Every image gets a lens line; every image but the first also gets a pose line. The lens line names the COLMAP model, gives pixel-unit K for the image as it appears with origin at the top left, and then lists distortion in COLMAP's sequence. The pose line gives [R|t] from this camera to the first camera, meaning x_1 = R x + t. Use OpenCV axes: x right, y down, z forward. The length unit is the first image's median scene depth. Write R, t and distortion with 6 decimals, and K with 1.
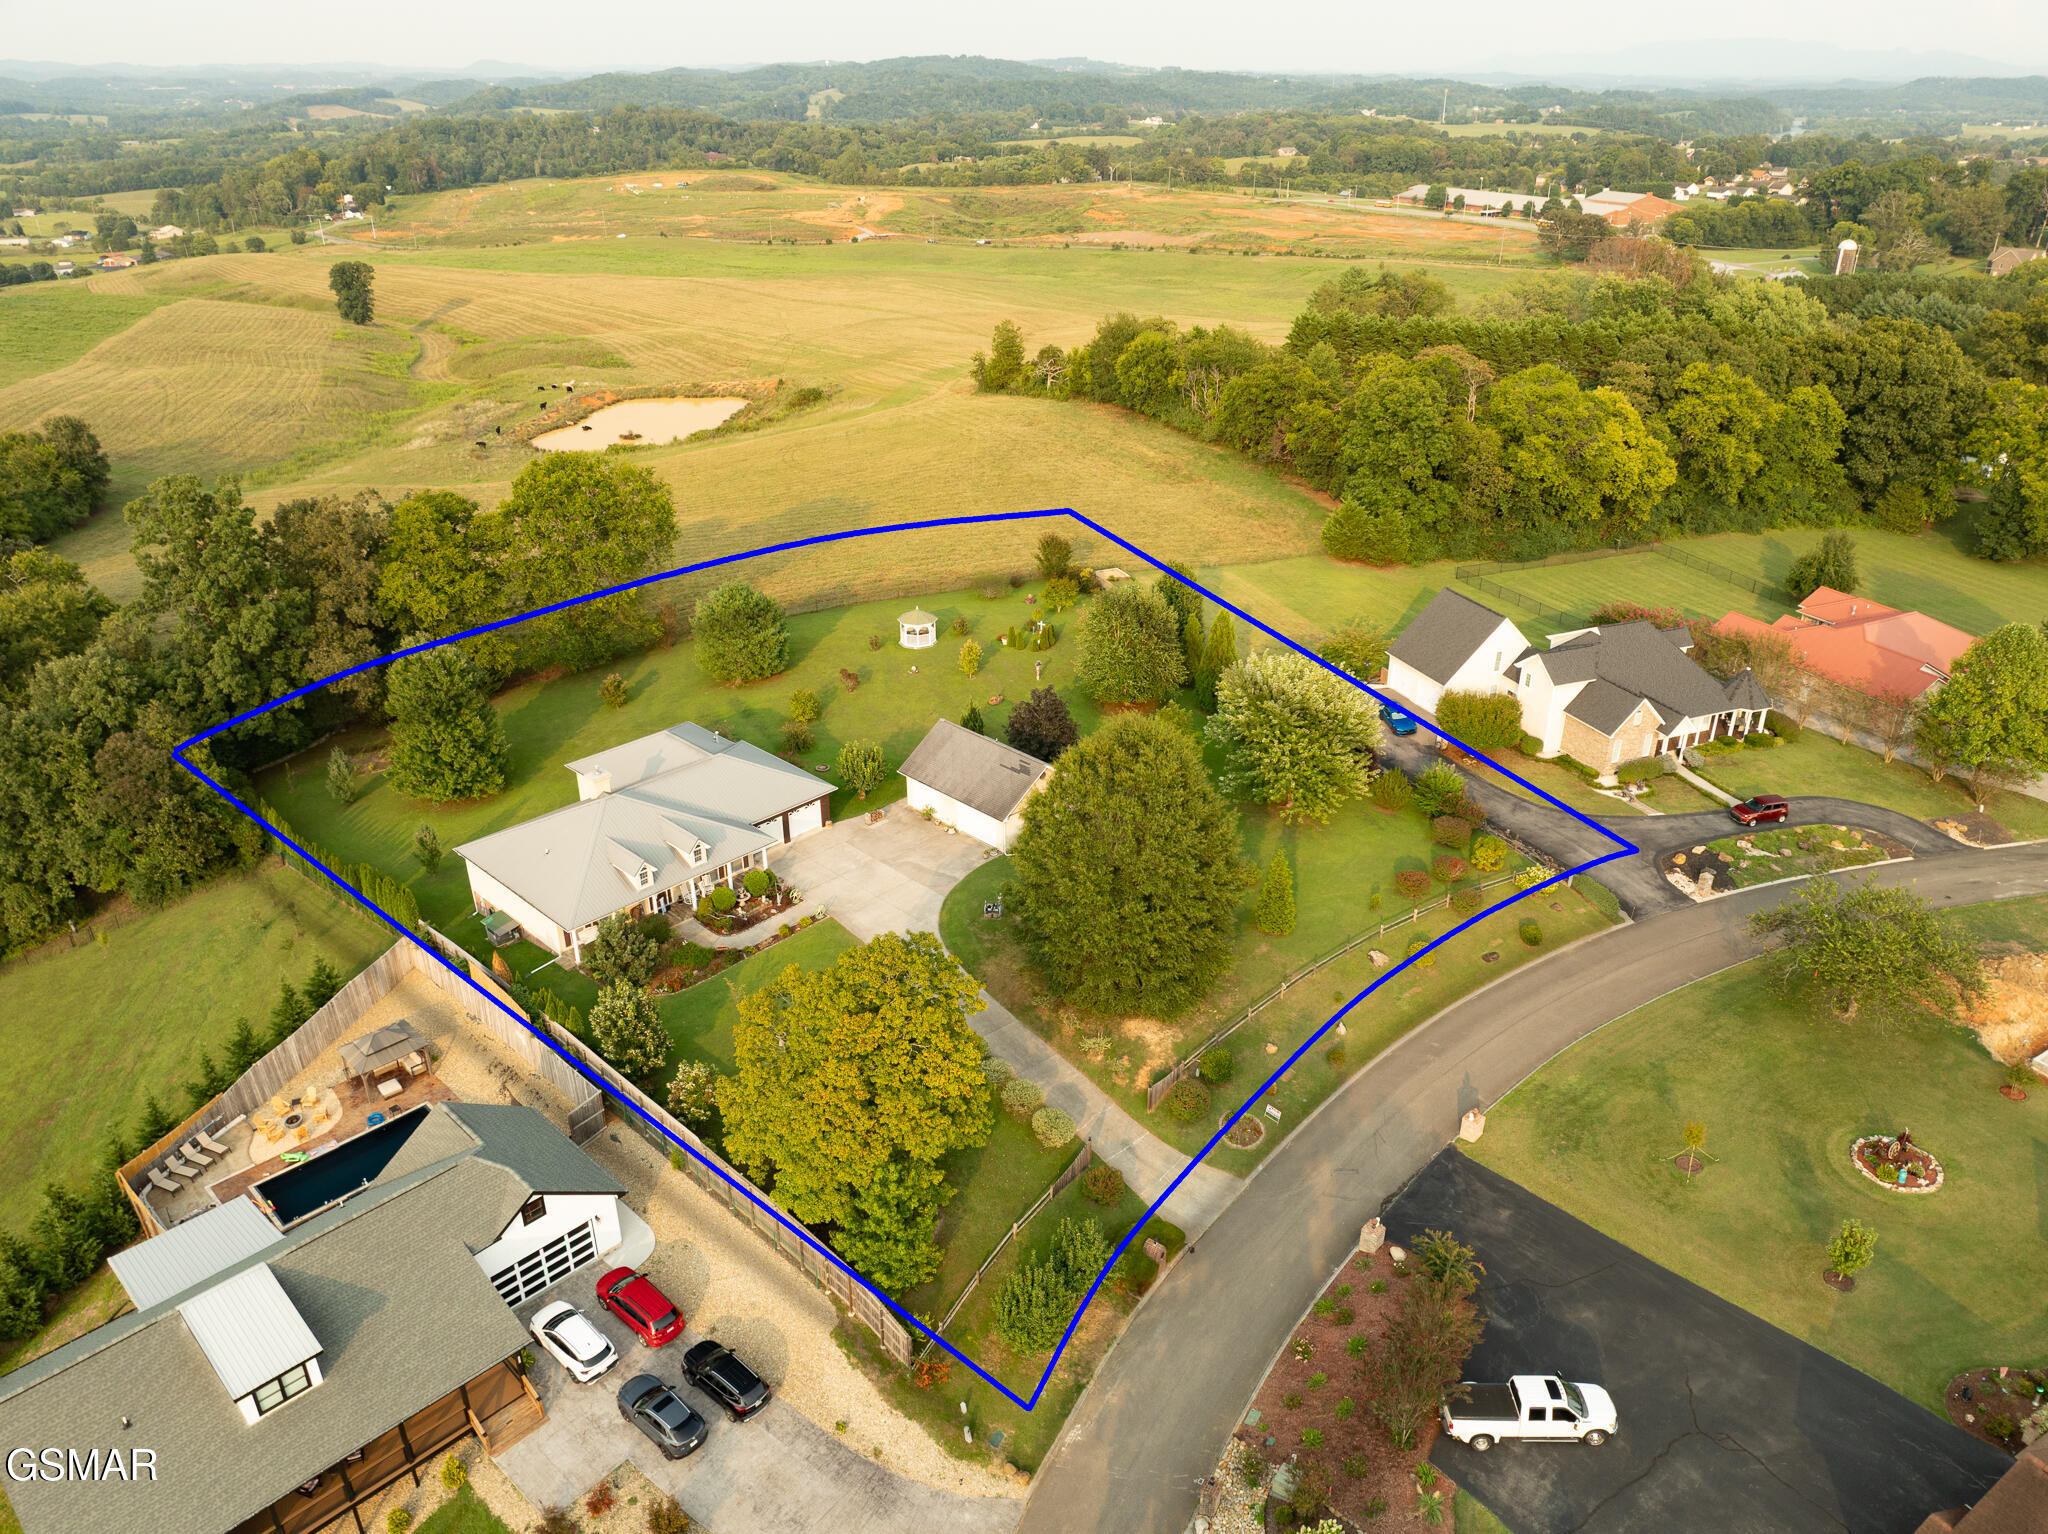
lens RADIAL K [[1408.9, 0, 1024.0], [0, 1408.9, 767.0], [0, 0, 1]] dist [-0.061365, 0.030282]
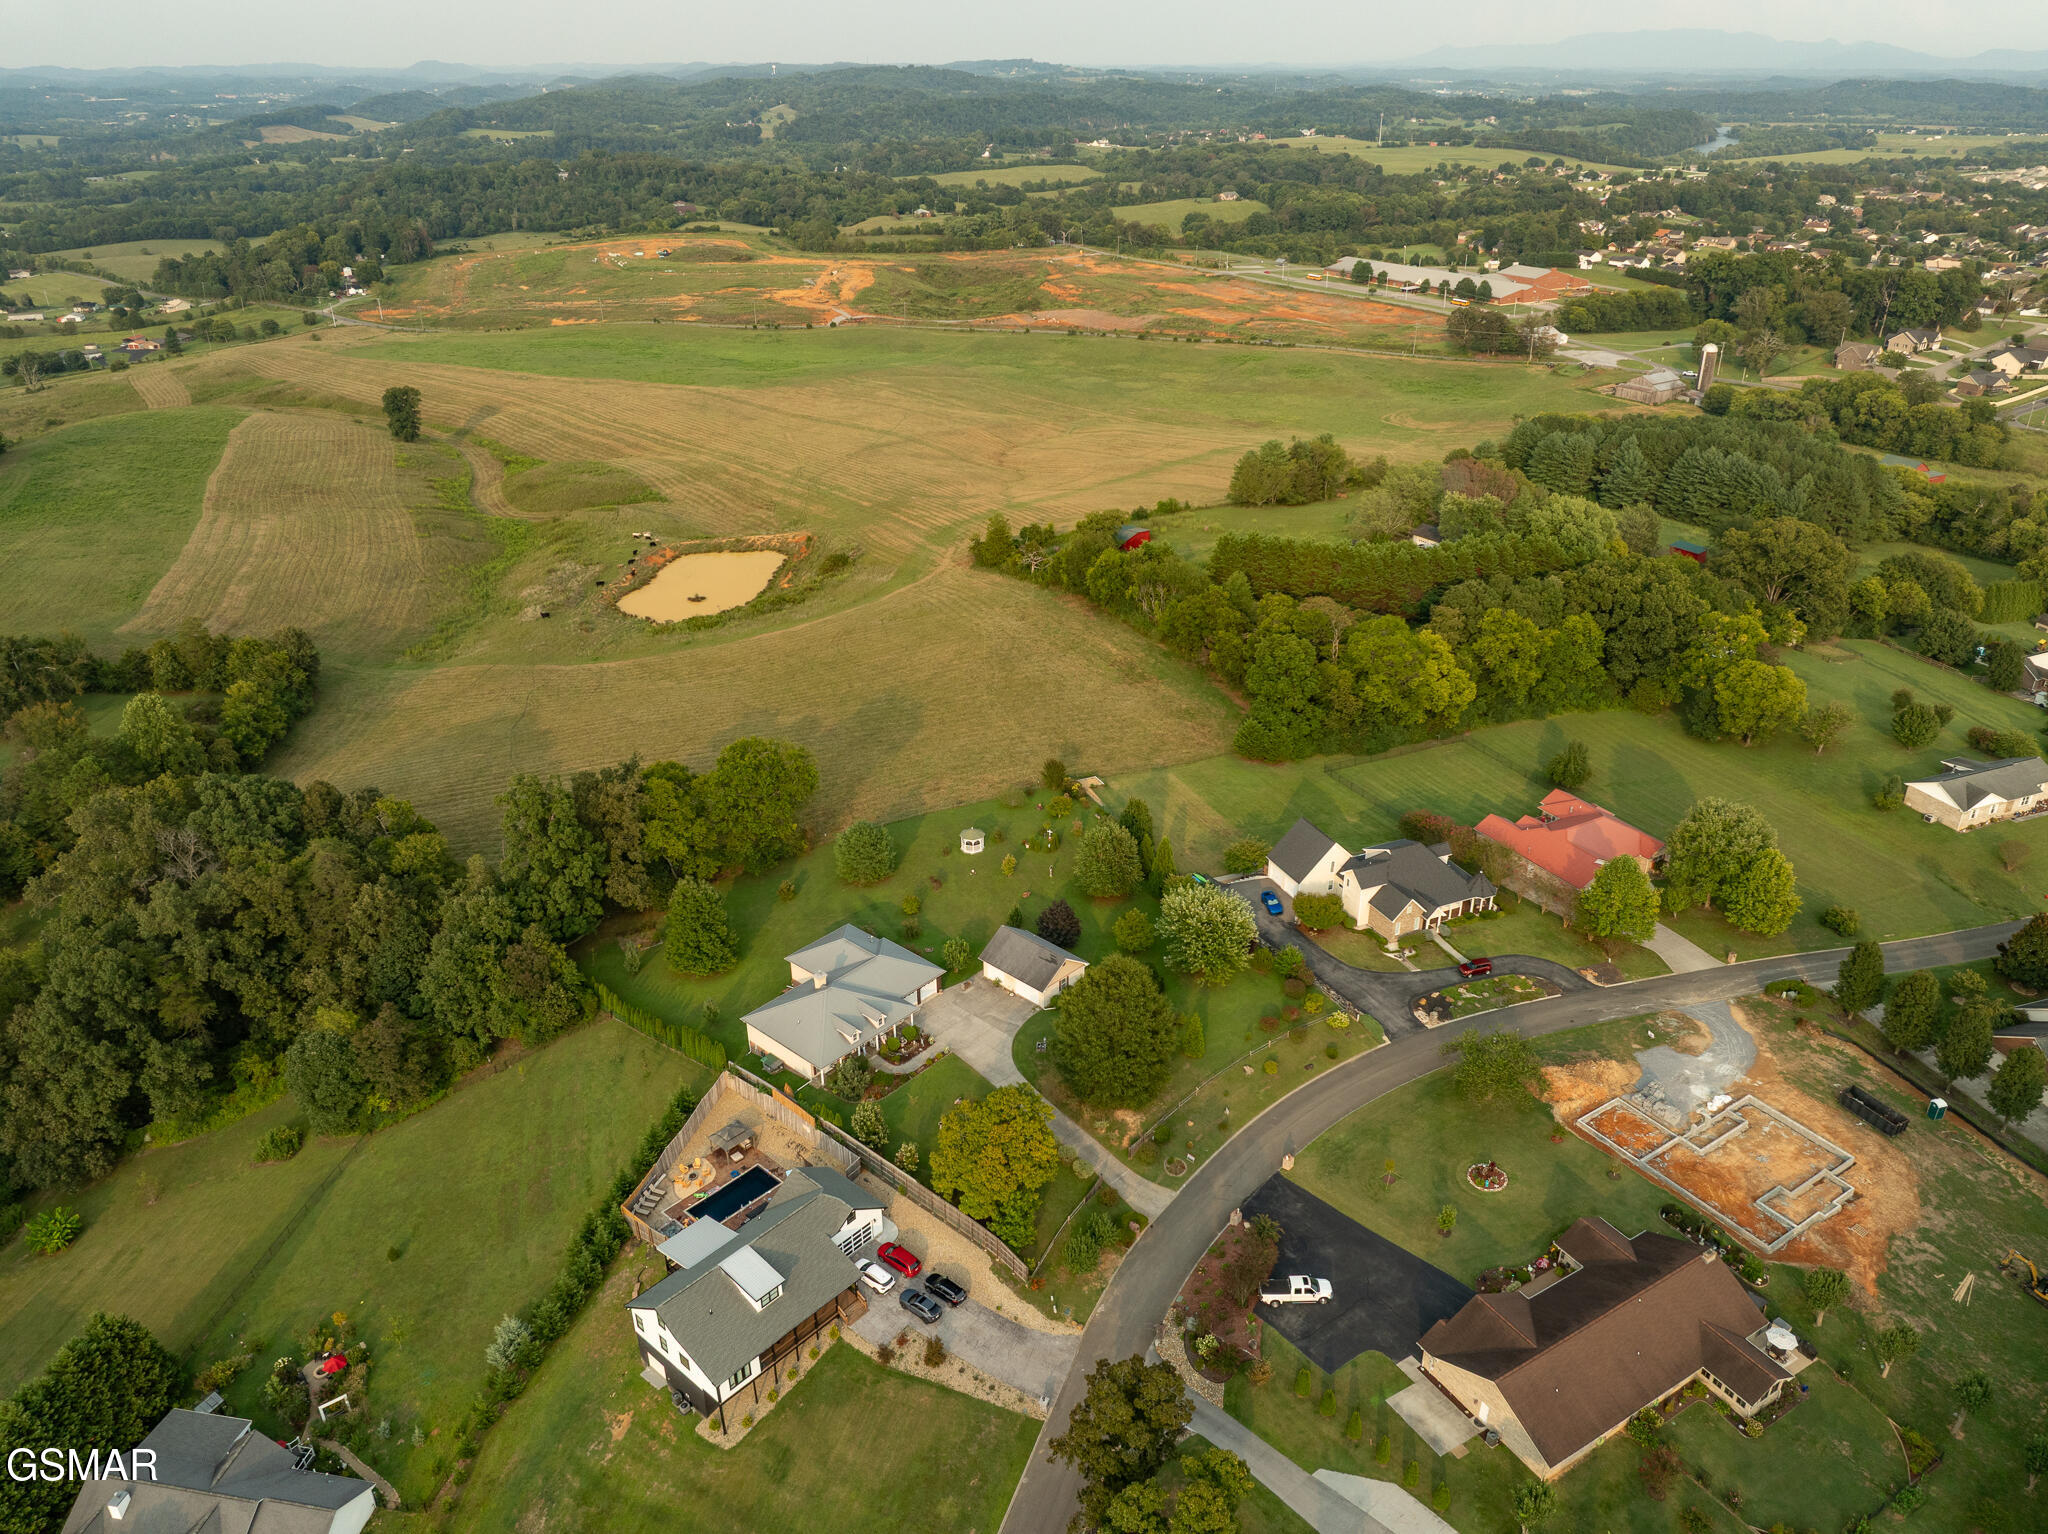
lens RADIAL K [[1431.6, 0, 1024.0], [0, 1431.6, 767.0], [0, 0, 1]] dist [-0.036898, -0.001725]
pose [[0.999298, -0.018740, 0.032431, -0.056094], [0.018335, 0.999751, 0.012737, -0.164431], [-0.032662, -0.012134, 0.999393, -0.493606]]
